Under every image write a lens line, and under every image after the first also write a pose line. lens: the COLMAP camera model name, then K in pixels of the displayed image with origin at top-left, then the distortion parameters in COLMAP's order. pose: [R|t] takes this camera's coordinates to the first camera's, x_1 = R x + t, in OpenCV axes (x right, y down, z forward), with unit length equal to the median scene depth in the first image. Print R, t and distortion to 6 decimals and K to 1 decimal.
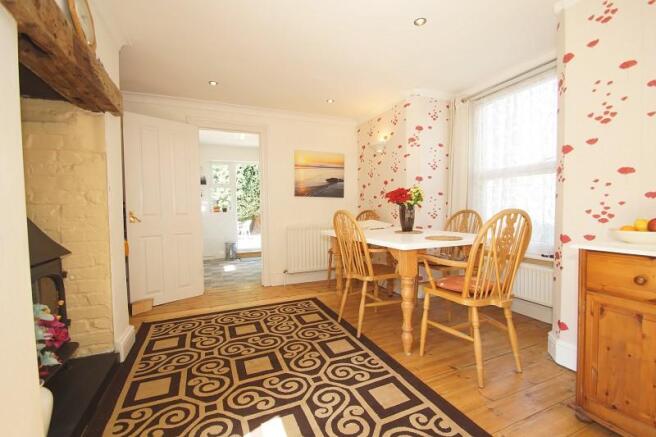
lens RADIAL K [[300.4, 0, 345.6], [0, 300.4, 221.1], [0, 0, 1]] dist [0.001003, -0.008861]
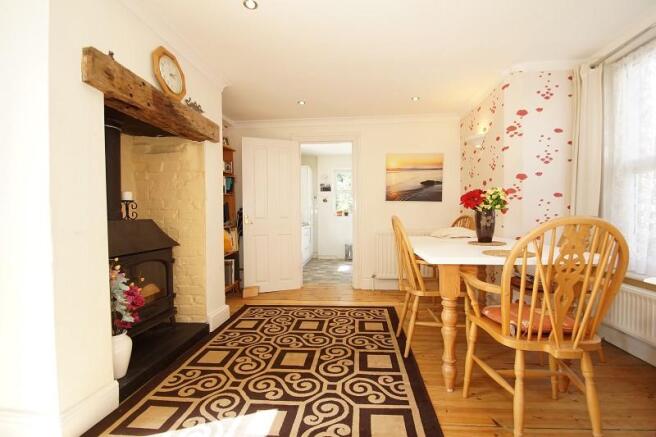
lens RADIAL K [[300.4, 0, 330.4], [0, 300.4, 221.5], [0, 0, 1]] dist [0.001003, -0.008861]
pose [[0.870792, 0.017467, -0.491341, 0.242687], [-0.023352, 0.999710, -0.005846, -0.007728], [0.491097, 0.016564, 0.870948, 0.082680]]
